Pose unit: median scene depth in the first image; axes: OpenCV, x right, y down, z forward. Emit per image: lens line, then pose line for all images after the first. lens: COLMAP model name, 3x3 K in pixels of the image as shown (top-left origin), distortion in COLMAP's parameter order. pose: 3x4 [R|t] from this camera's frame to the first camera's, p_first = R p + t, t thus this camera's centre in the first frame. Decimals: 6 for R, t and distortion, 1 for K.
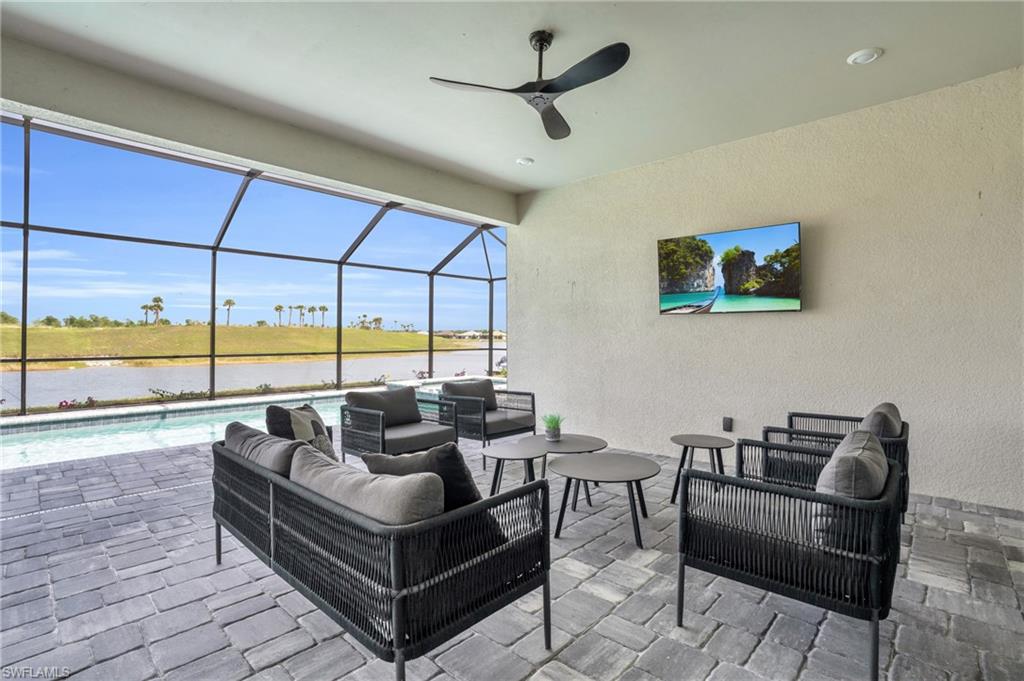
lens RADIAL K [[485.4, 0, 516.0], [0, 485.4, 334.6], [0, 0, 1]] dist [-0.001749, -0.000082]
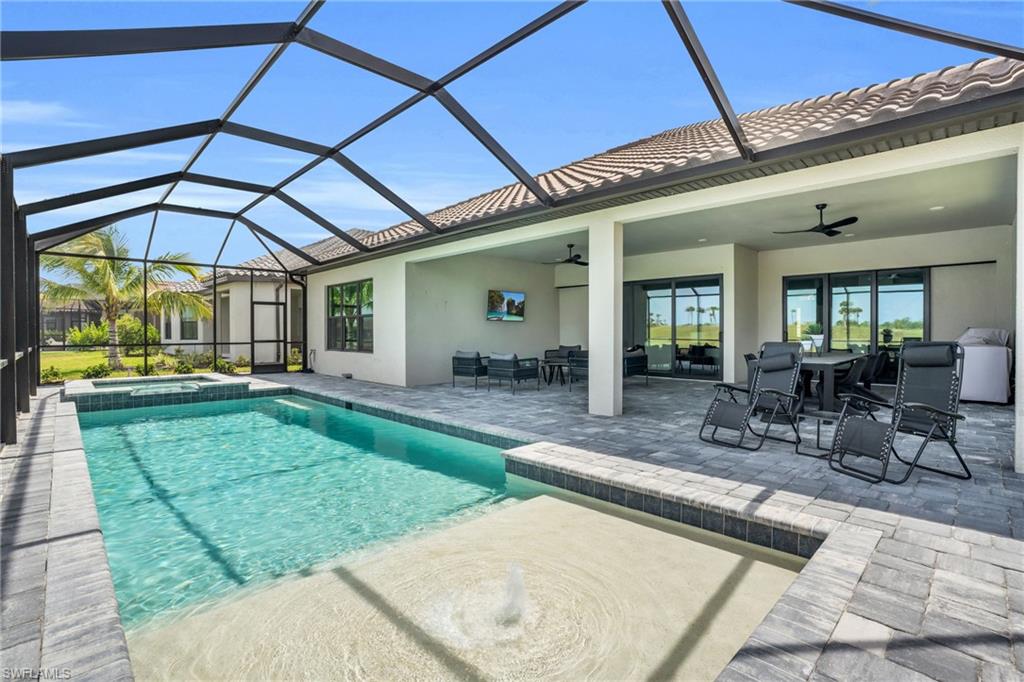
lens RADIAL K [[485.4, 0, 516.0], [0, 485.4, 335.1], [0, 0, 1]] dist [-0.001749, -0.000082]
pose [[0.051398, -0.007937, 0.998647, -2.414198], [-0.007095, 0.999940, 0.008313, 0.015805], [-0.998653, -0.007513, 0.051339, 0.818624]]
